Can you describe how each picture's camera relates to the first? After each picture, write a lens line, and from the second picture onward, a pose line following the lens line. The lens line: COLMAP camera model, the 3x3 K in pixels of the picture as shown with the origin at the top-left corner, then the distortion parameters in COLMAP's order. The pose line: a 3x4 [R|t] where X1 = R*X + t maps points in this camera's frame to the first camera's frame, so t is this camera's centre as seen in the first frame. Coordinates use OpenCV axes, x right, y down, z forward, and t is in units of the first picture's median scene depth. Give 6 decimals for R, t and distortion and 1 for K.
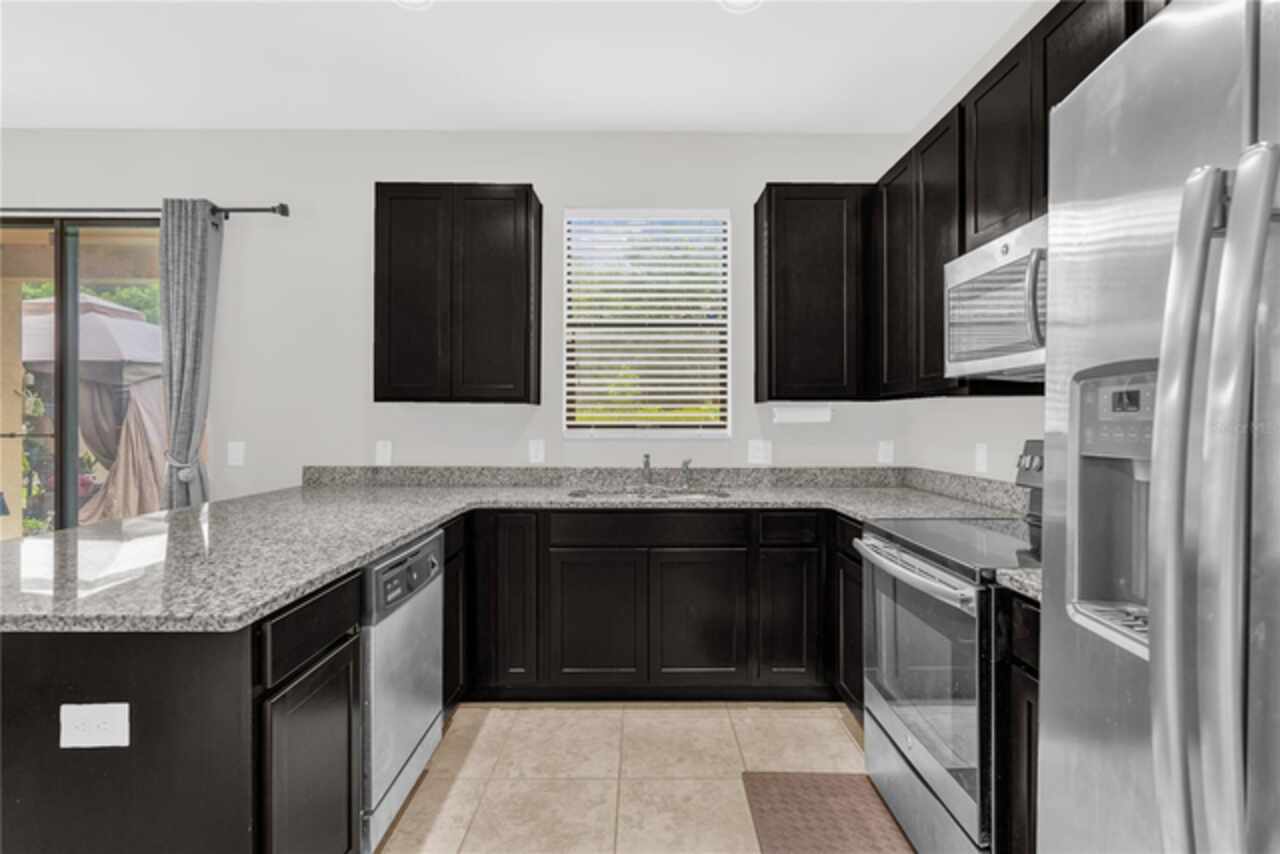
lens RADIAL K [[630.3, 0, 640.0], [0, 630.3, 427.0], [0, 0, 1]] dist [0.000073, 0.000069]
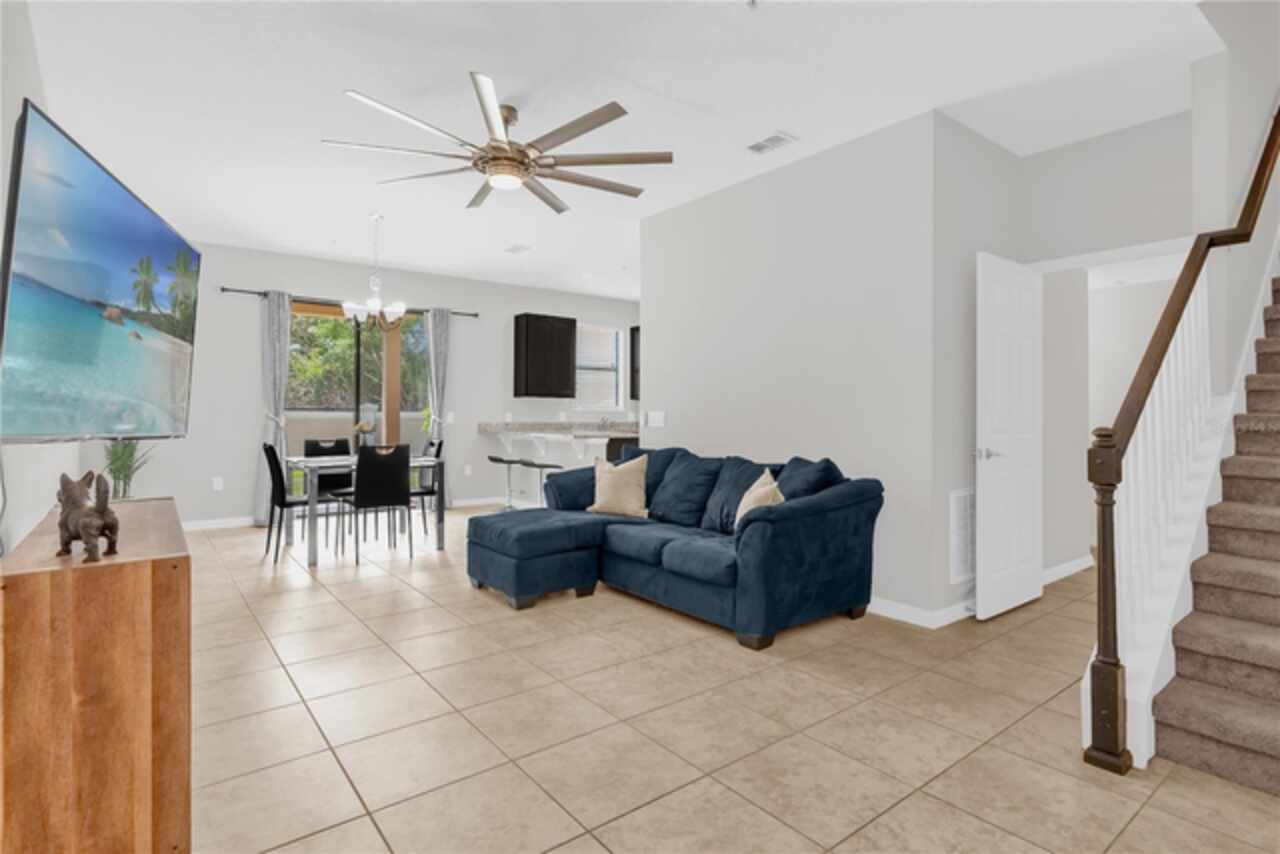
lens RADIAL K [[646.4, 0, 640.0], [0, 646.4, 427.0], [0, 0, 1]] dist [0.000546, 0.000118]
pose [[0.791049, -0.010416, 0.611664, -1.608094], [0.004518, 0.999927, 0.011185, 0.056487], [-0.611736, -0.006084, 0.791039, -1.352035]]
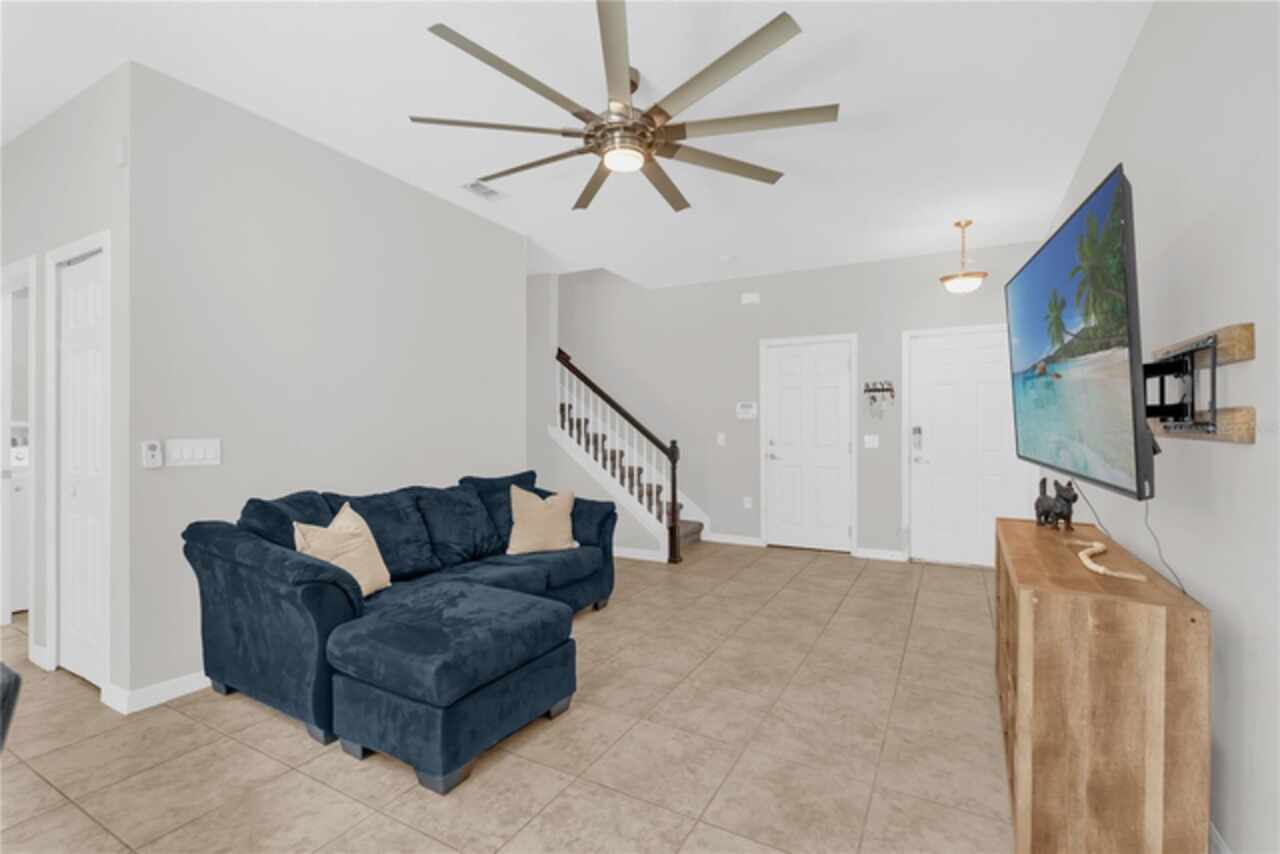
lens RADIAL K [[571.1, 0, 640.0], [0, 571.1, 427.0], [0, 0, 1]] dist [-0.001472, -0.000123]
pose [[-0.874859, -0.003367, 0.484365, -1.524659], [0.001280, 0.999956, 0.009262, 0.014173], [-0.484375, 0.008723, -0.874817, 0.354602]]
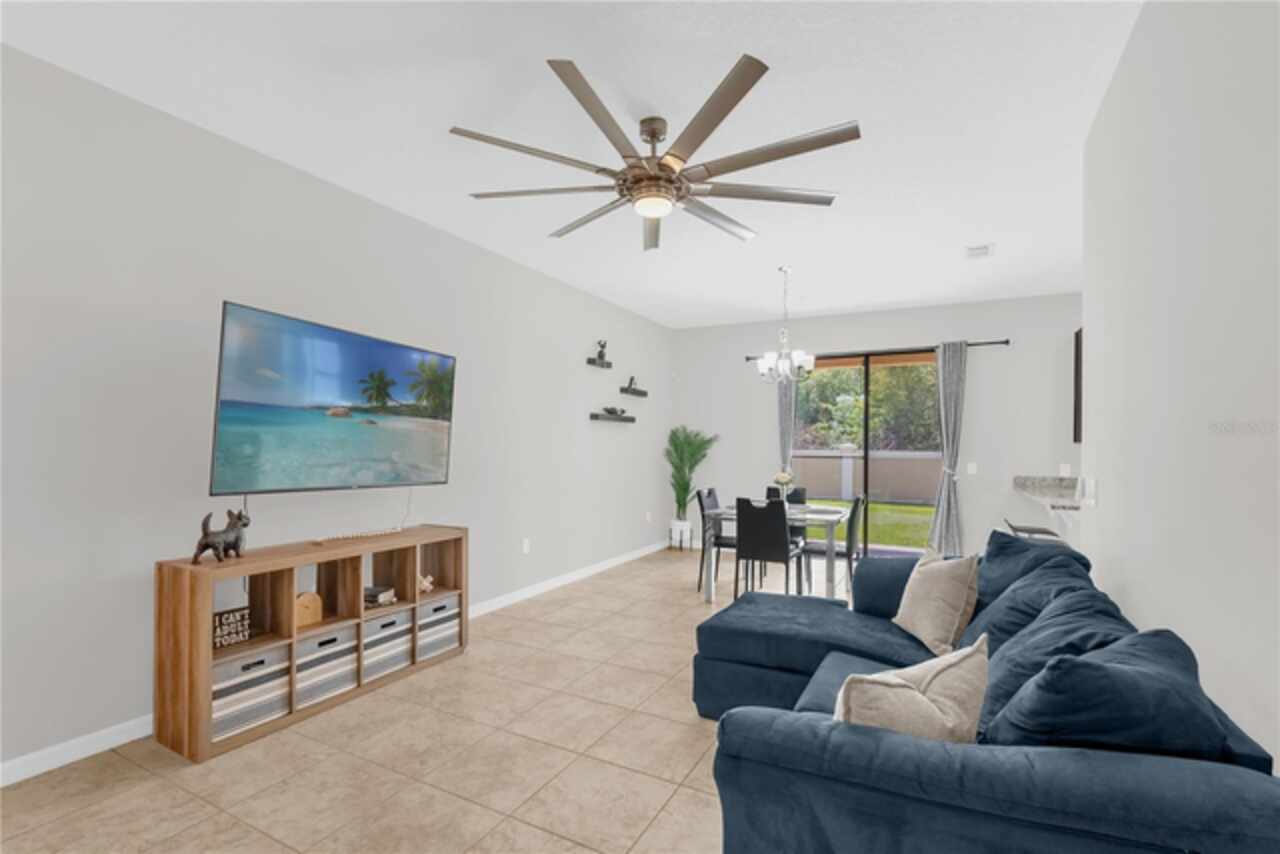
lens RADIAL K [[580.5, 0, 638.6], [0, 580.5, 443.1], [0, 0, 1]] dist [0.001405, 0.000149]
pose [[0.881277, 0.002877, -0.472592, -0.729856], [-0.012557, 0.999771, -0.017329, 0.007867], [0.472434, 0.021206, 0.881111, -1.101676]]
